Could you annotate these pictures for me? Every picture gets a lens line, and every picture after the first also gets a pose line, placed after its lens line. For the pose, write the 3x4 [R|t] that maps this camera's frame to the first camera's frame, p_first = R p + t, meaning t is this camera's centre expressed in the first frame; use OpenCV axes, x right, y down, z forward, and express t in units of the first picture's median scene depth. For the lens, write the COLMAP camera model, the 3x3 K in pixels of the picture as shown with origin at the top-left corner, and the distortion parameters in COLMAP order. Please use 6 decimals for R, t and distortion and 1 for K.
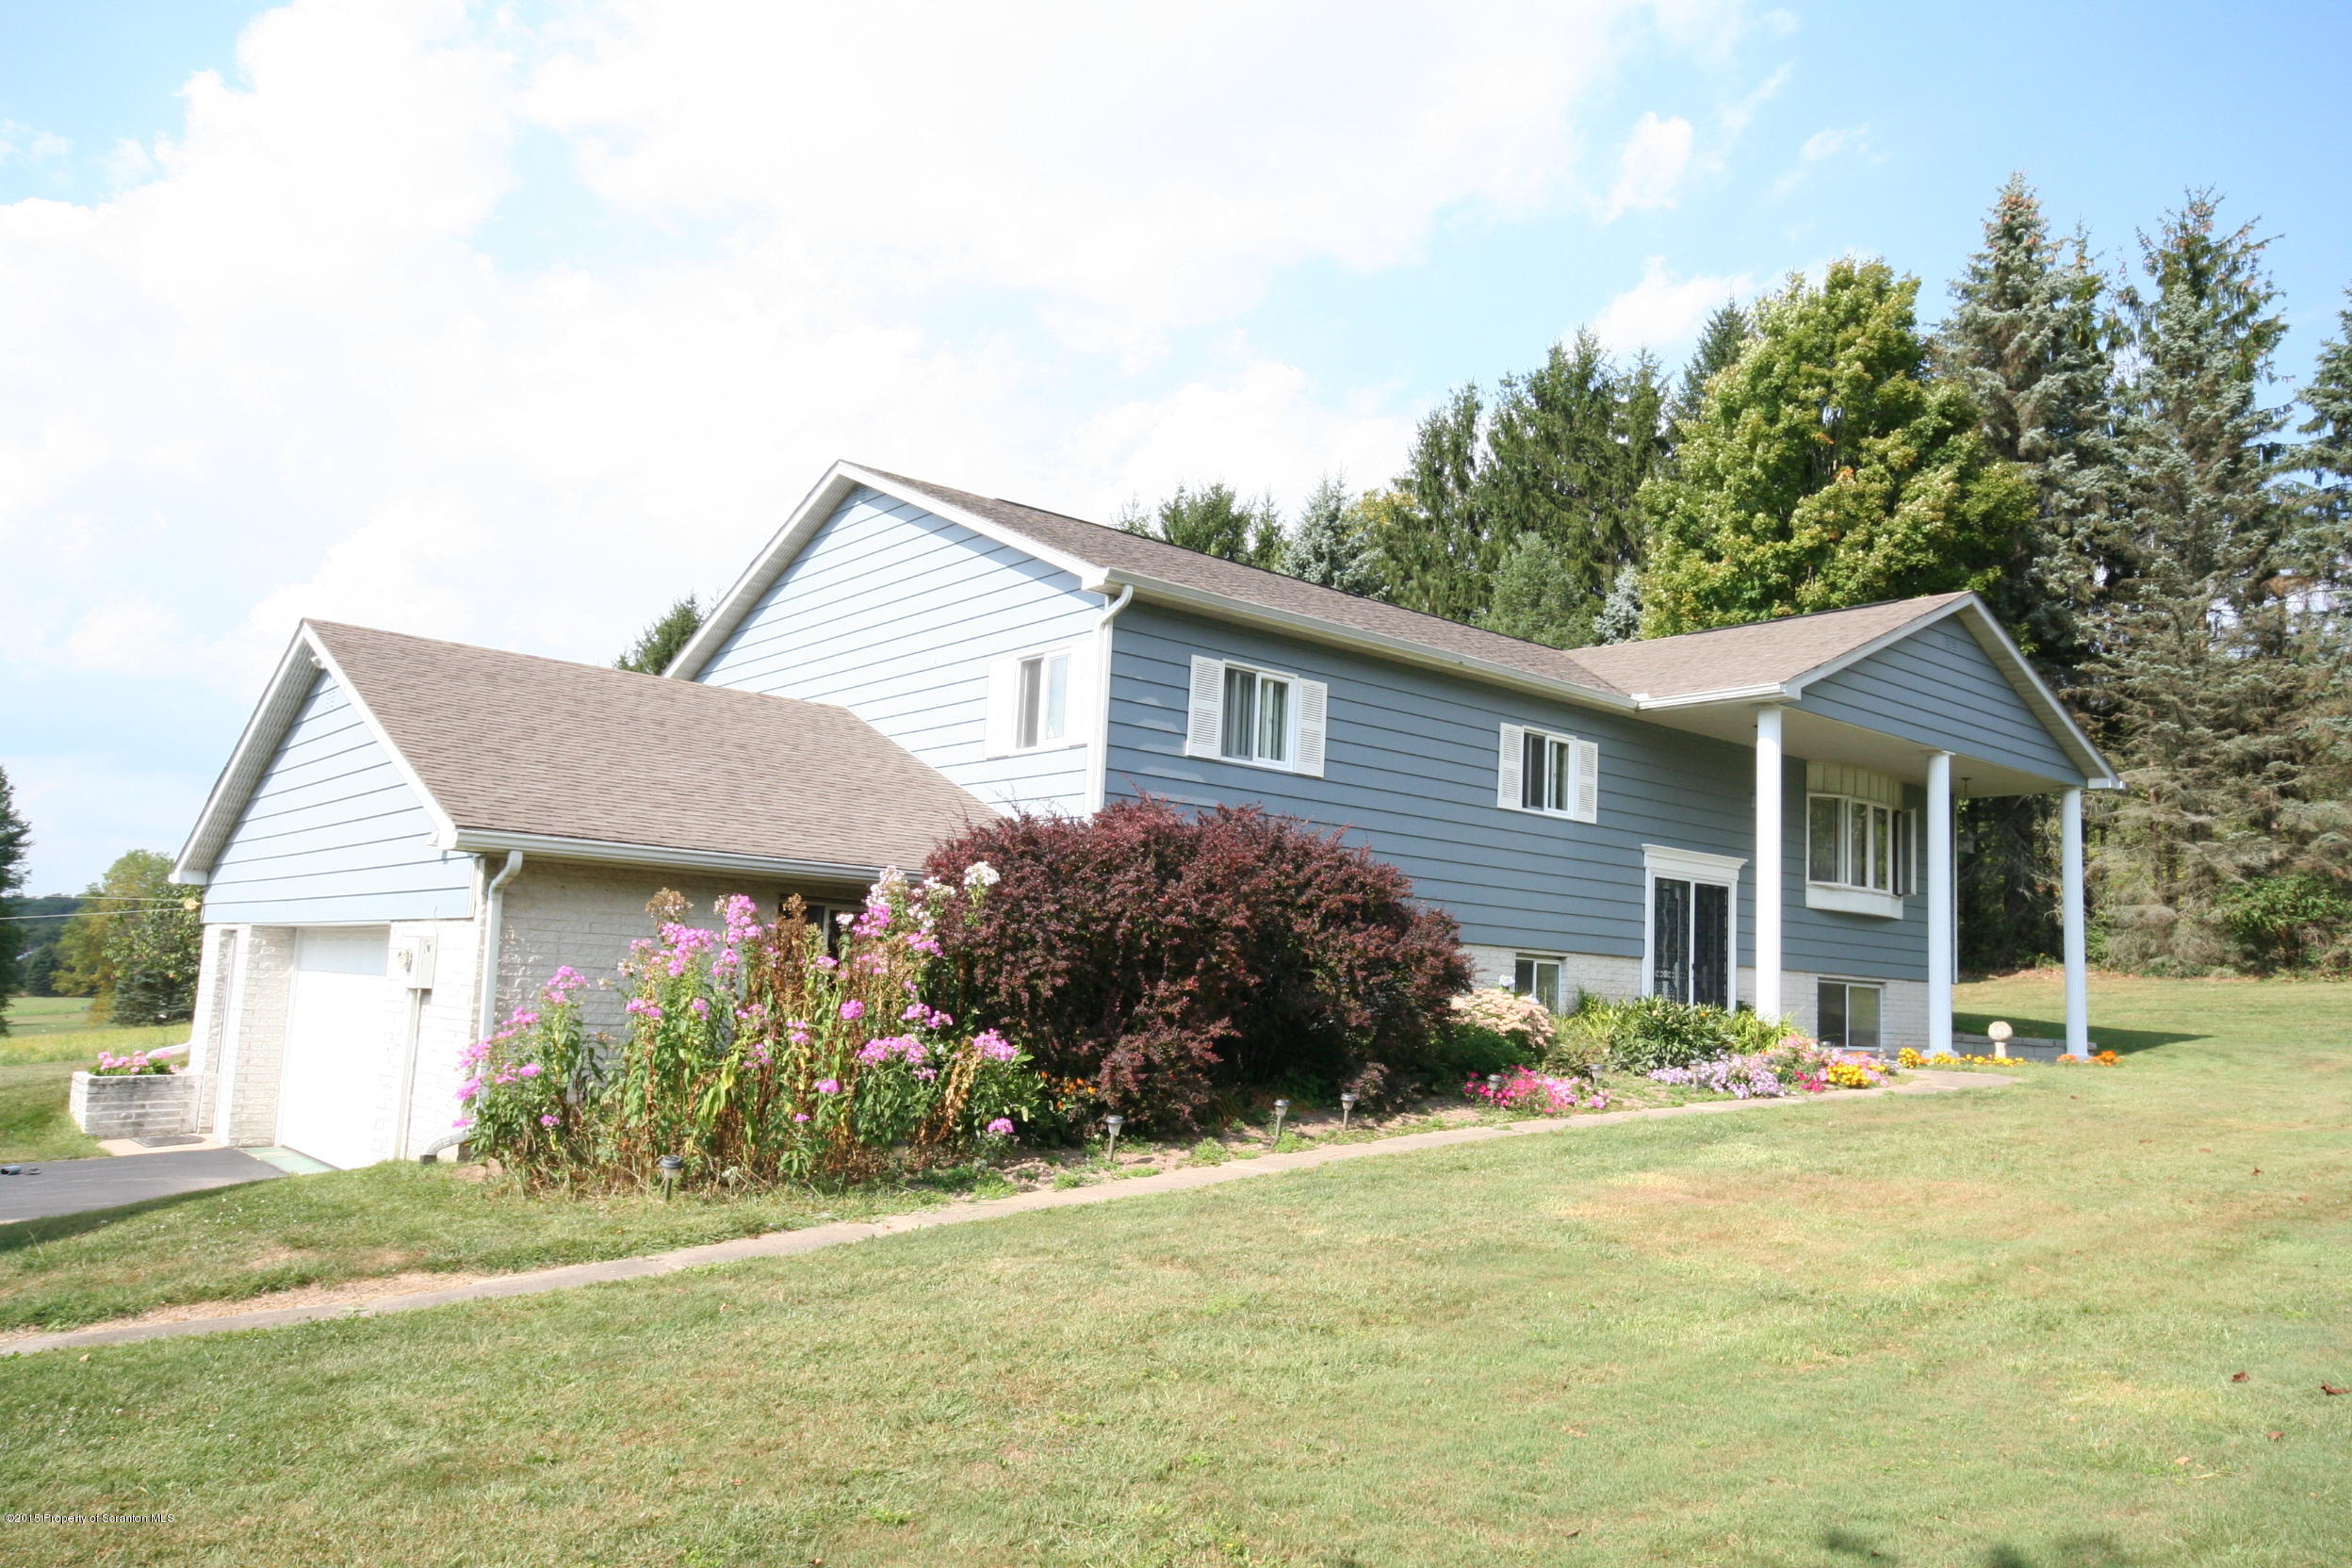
lens RADIAL K [[1680.2, 0, 1176.0], [0, 1680.2, 784.0], [0, 0, 1]] dist [0.002190, 0.004310]
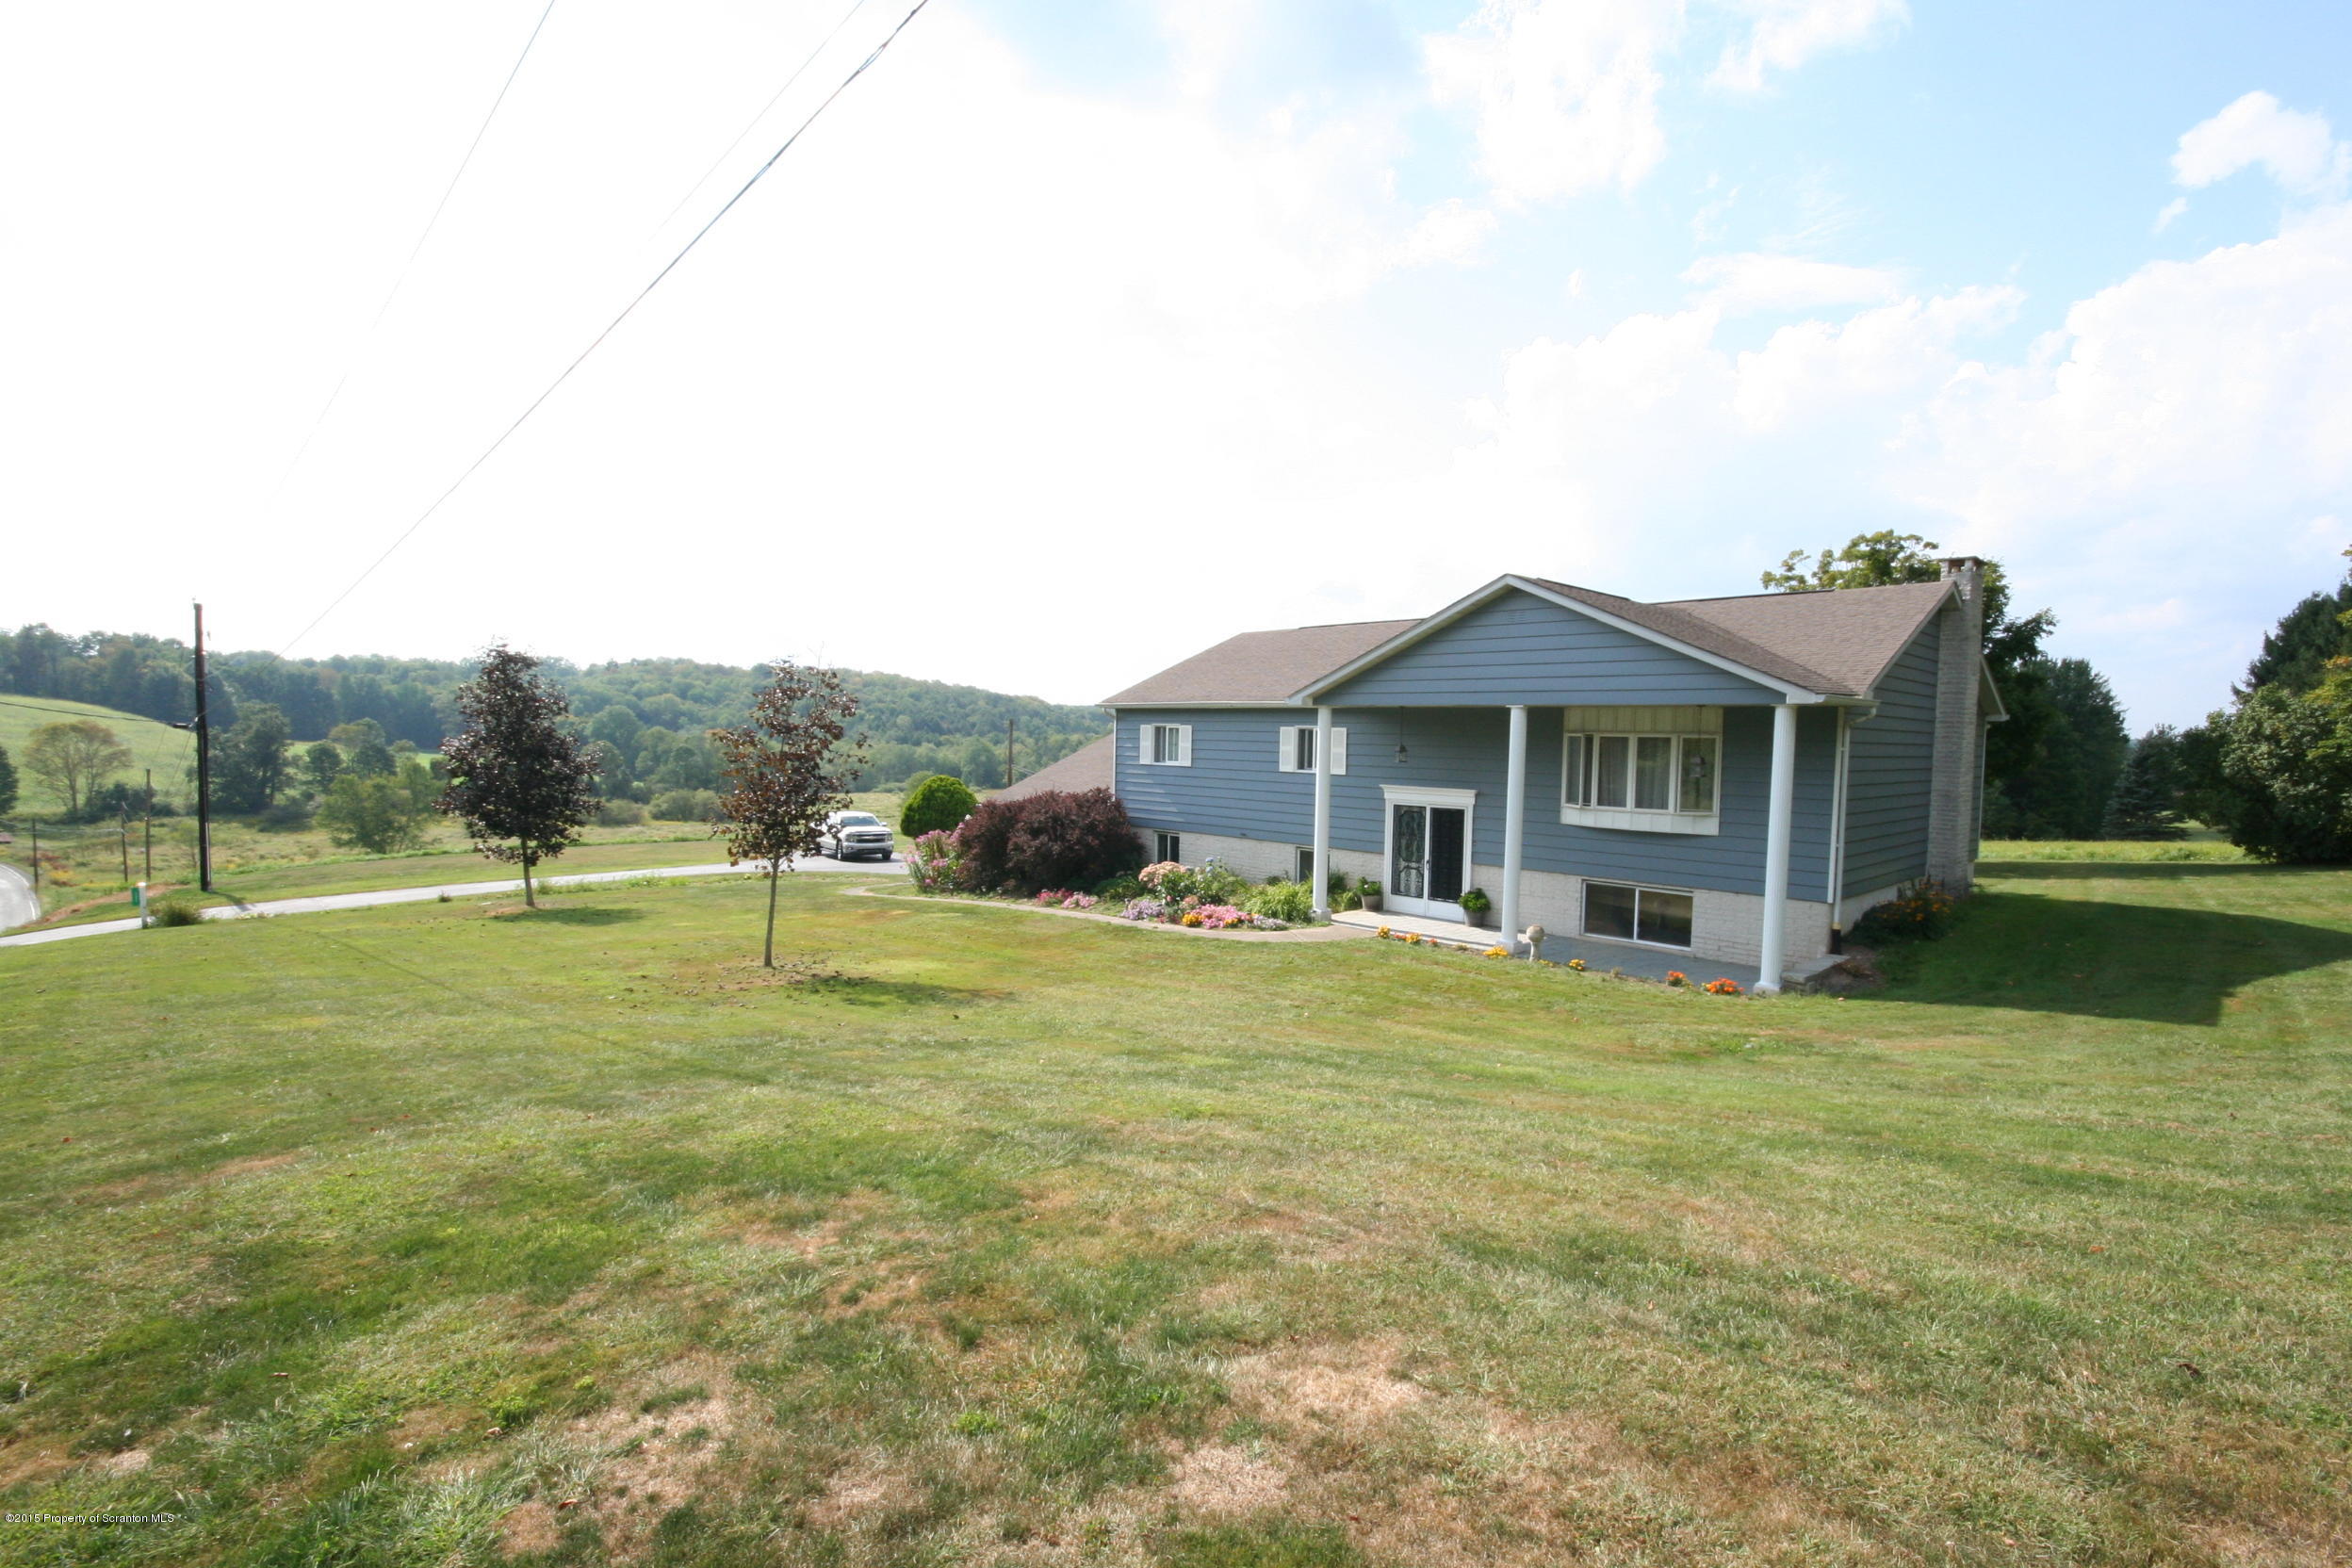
lens RADIAL K [[1103.3, 0, 1183.3], [0, 1103.3, 789.0], [0, 0, 1]] dist [-0.003215, -0.000085]
pose [[0.067086, 0.002817, -0.997743, 1.315868], [0.106653, 0.994246, 0.009978, 0.008710], [0.992031, -0.107082, 0.066399, 0.730078]]
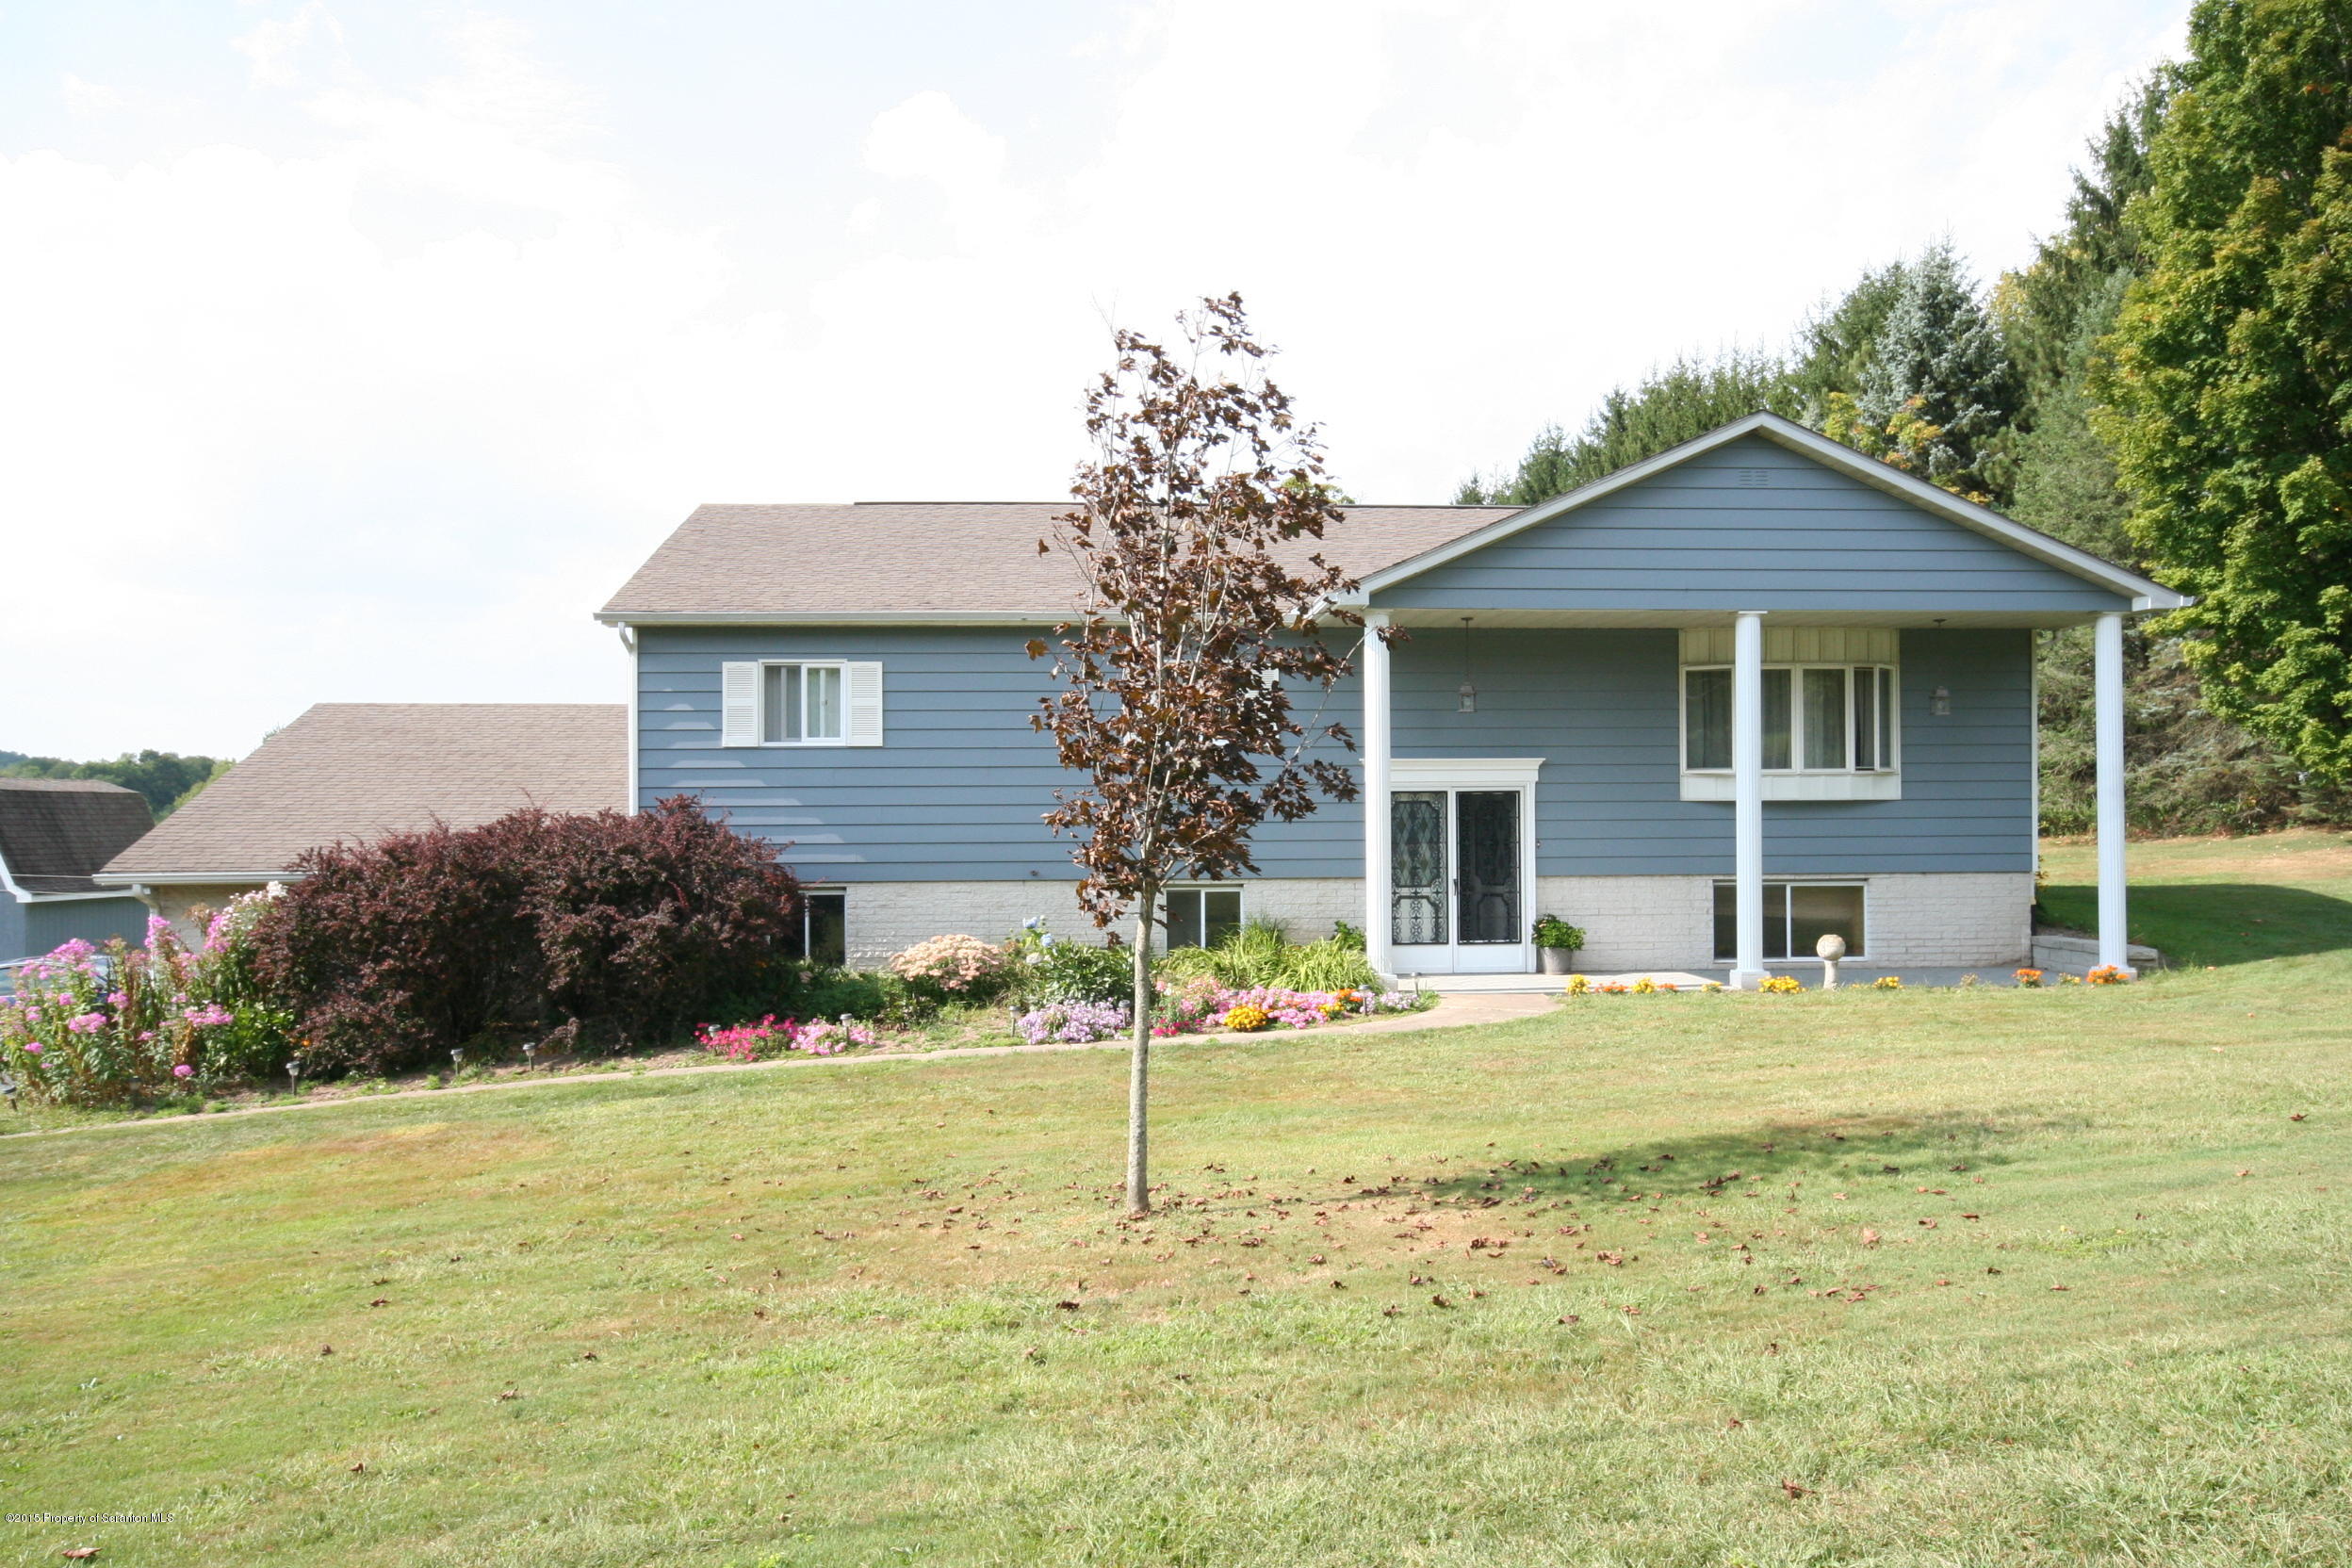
lens RADIAL K [[1730.1, 0, 1173.5], [0, 1730.1, 798.9], [0, 0, 1]] dist [0.006891, 0.004825]
pose [[0.800823, -0.058938, -0.595994, 0.765916], [0.117451, 0.991277, 0.059788, -0.012574], [0.587271, -0.117879, 0.800760, 0.152226]]
